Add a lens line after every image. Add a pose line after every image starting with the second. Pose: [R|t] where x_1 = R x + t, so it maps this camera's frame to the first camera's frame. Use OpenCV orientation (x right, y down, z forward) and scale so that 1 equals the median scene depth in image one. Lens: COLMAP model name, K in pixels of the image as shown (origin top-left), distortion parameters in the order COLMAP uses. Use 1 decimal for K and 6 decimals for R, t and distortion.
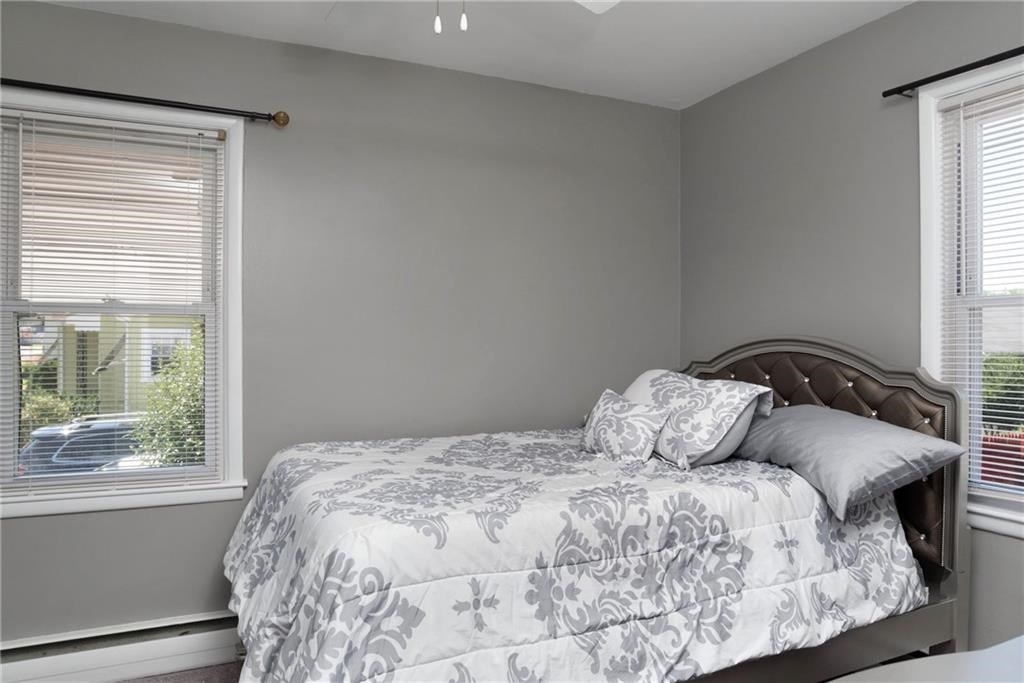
lens RADIAL K [[683.1, 0, 509.0], [0, 683.1, 340.2], [0, 0, 1]] dist [-0.038130, 0.000754]
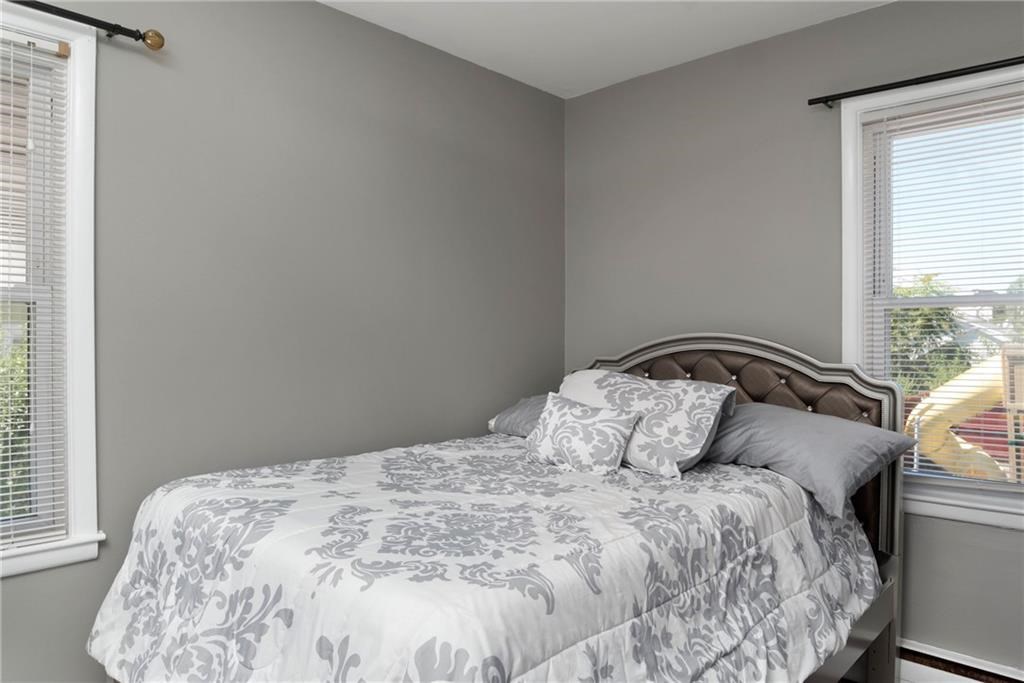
lens RADIAL K [[683.1, 0, 513.8], [0, 683.1, 342.2], [0, 0, 1]] dist [-0.038130, 0.000754]
pose [[0.934122, -0.002079, 0.356947, -0.302533], [-0.000131, 0.999981, 0.006167, -0.000710], [-0.356953, -0.005807, 0.934104, 0.227565]]
